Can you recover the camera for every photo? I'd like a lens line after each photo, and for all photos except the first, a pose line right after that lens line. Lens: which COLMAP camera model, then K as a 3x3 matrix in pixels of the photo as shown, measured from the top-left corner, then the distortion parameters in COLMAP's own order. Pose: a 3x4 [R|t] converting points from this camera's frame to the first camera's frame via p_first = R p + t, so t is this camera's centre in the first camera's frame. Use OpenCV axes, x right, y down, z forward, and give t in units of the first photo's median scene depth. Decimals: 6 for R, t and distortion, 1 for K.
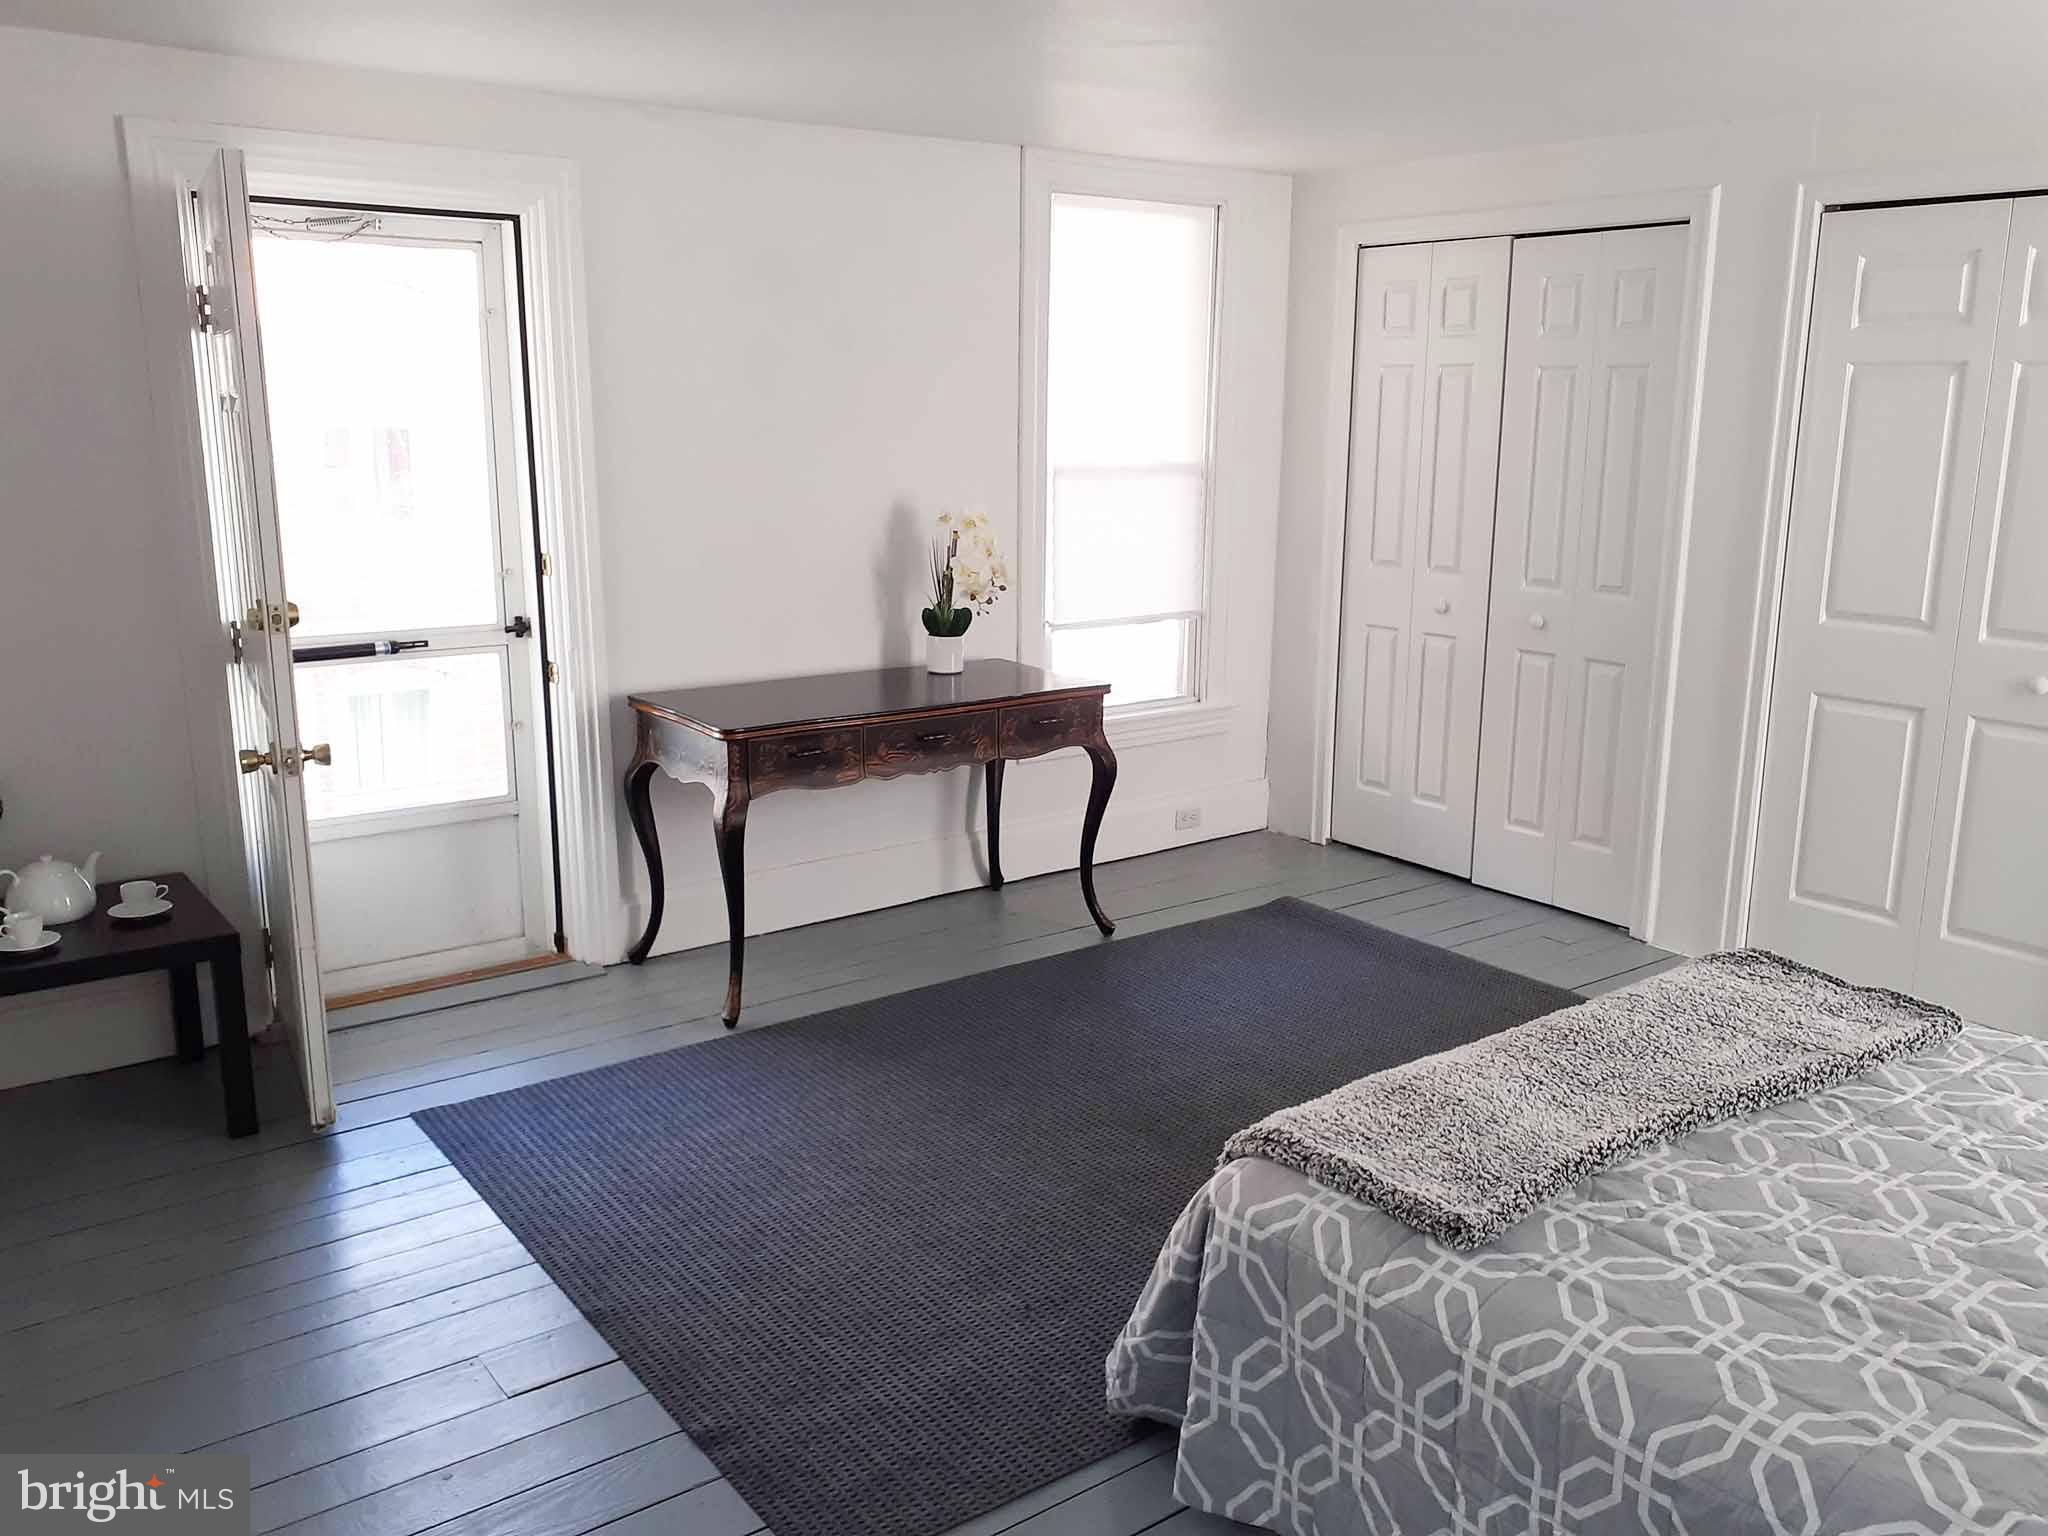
lens RADIAL K [[1636.2, 0, 1025.9], [0, 1636.2, 772.7], [0, 0, 1]] dist [0.027851, -0.047358]
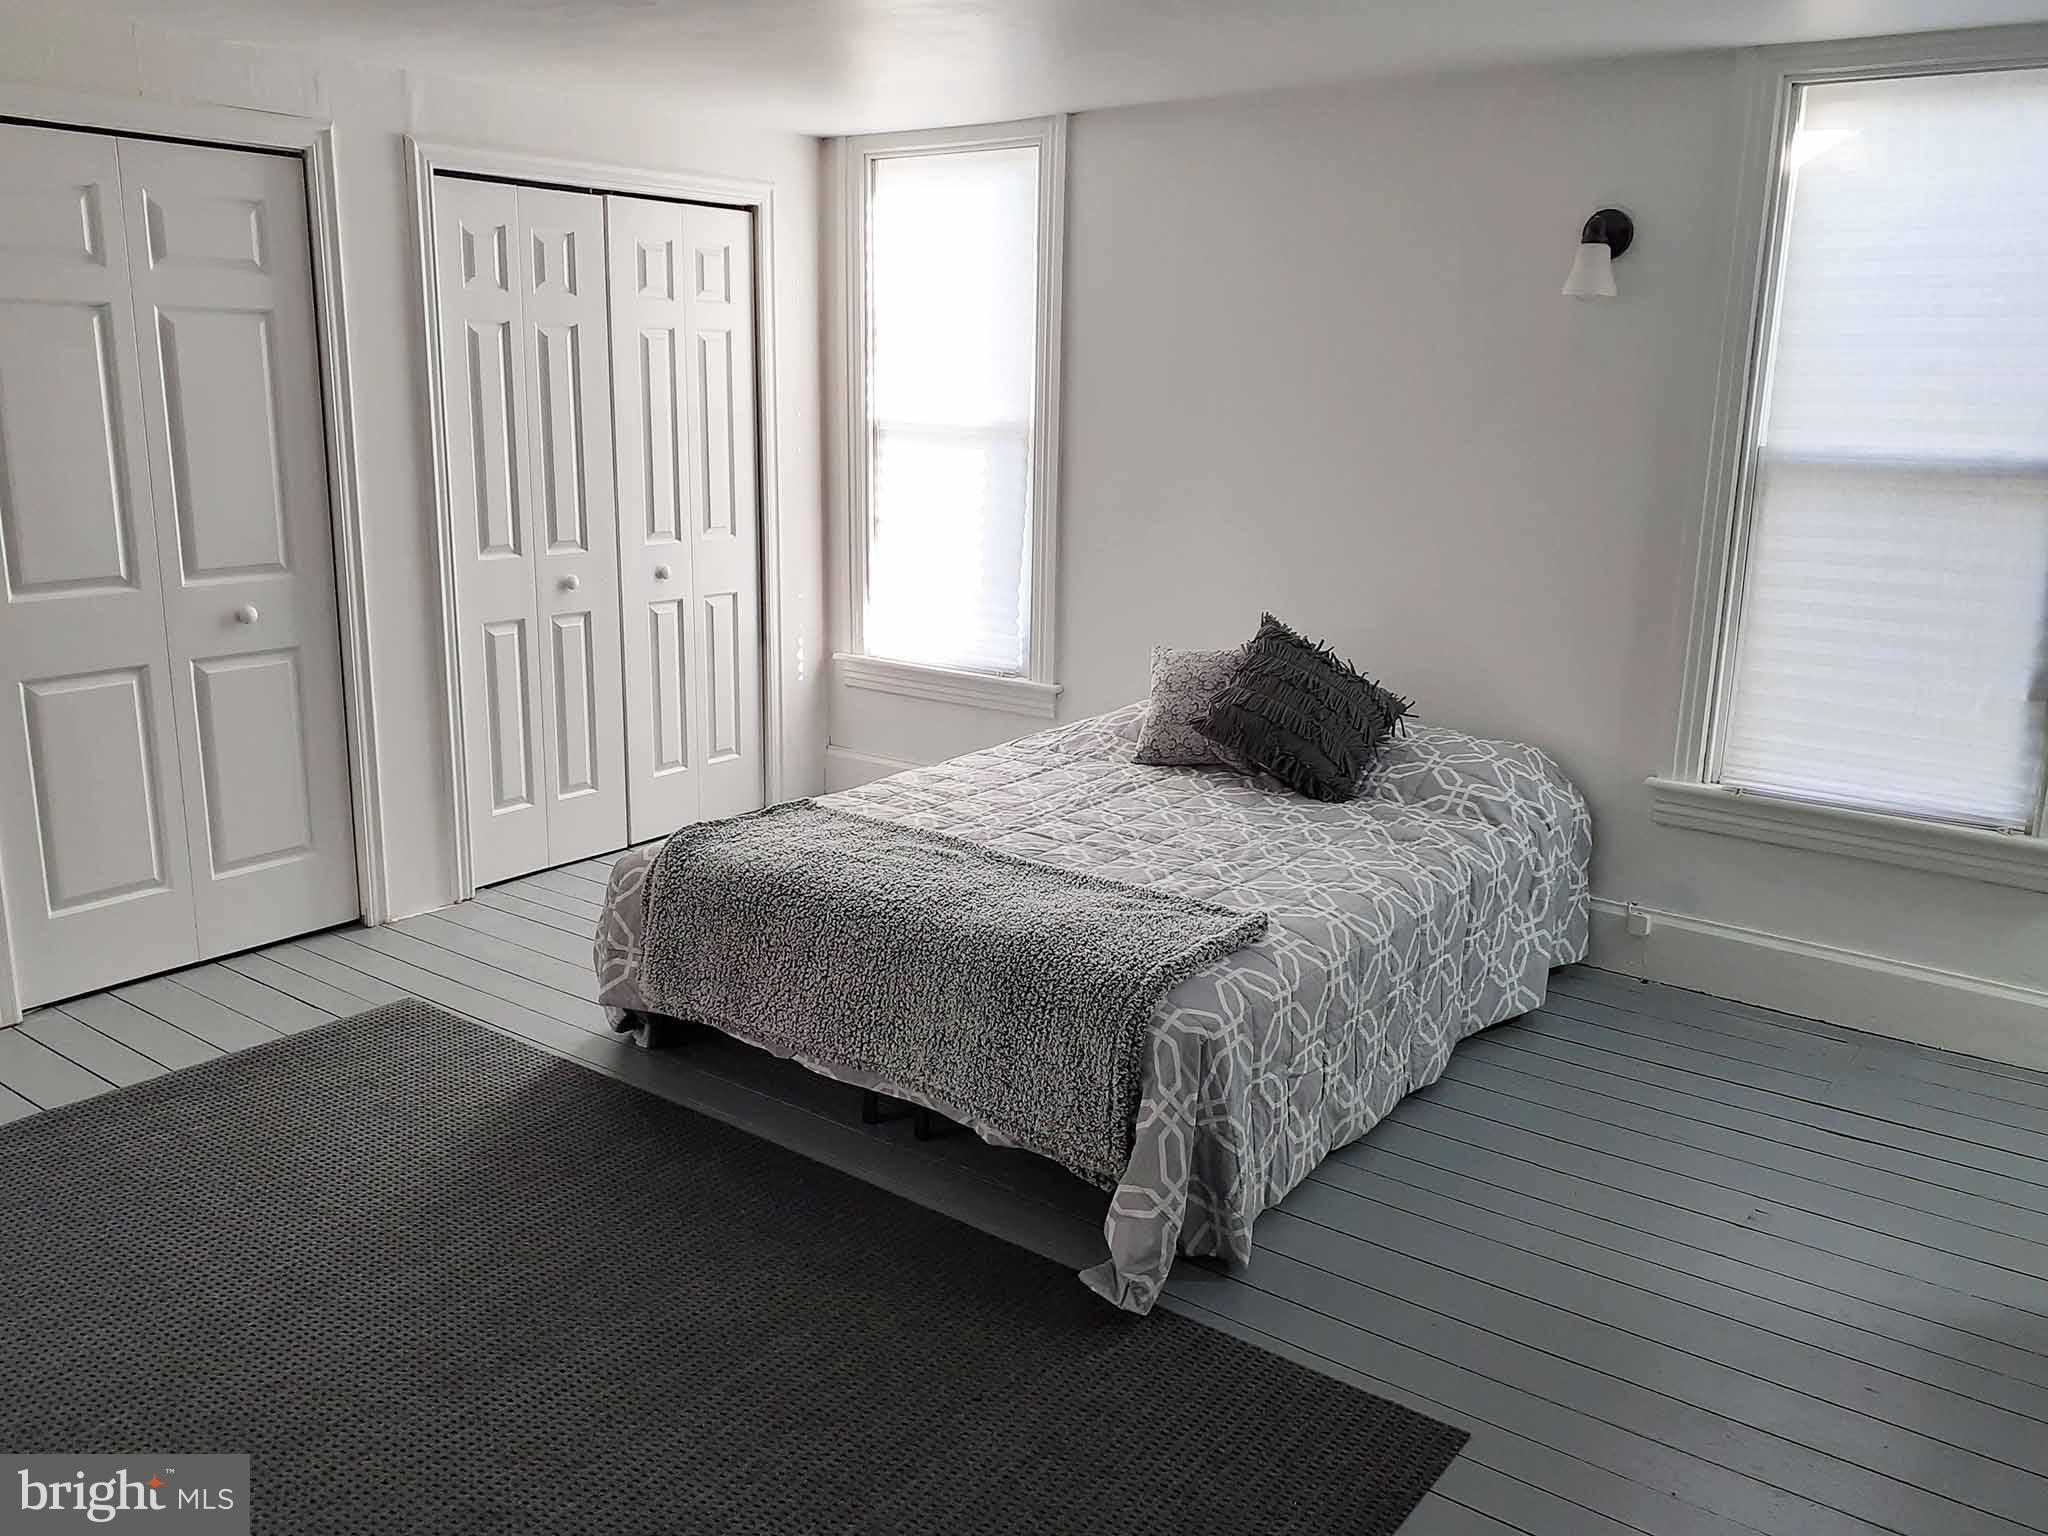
lens RADIAL K [[1636.2, 0, 1008.1], [0, 1636.2, 755.6], [0, 0, 1]] dist [0.027851, -0.047358]
pose [[-0.285460, -0.227277, 0.931052, -0.570295], [0.196265, 0.937022, 0.288910, -0.188861], [-0.938079, 0.265205, -0.222876, 0.845304]]
